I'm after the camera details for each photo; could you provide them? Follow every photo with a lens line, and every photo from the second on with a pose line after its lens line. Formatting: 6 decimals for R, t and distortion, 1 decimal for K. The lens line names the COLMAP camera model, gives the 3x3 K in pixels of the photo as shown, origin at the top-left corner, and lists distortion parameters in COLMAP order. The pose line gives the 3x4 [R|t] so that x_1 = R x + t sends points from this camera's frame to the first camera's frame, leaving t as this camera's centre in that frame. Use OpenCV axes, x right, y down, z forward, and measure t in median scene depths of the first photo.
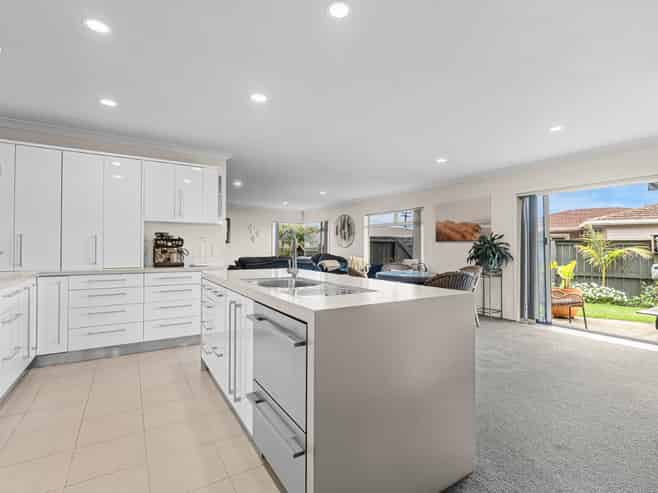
lens RADIAL K [[325.2, 0, 327.1], [0, 325.2, 245.1], [0, 0, 1]] dist [0.000869, 0.000118]
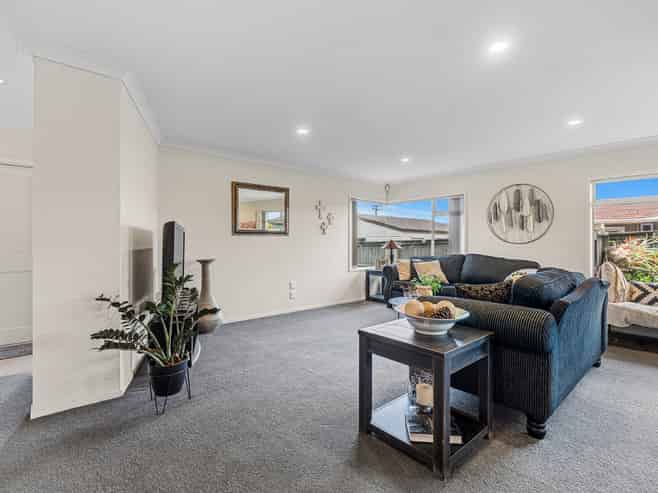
lens RADIAL K [[325.2, 0, 330.3], [0, 325.2, 243.8], [0, 0, 1]] dist [0.000869, 0.000118]
pose [[0.984617, -0.002174, 0.174711, -0.320439], [0.000155, 0.999933, 0.011571, 0.001888], [-0.174725, -0.011366, 0.984552, 0.452169]]
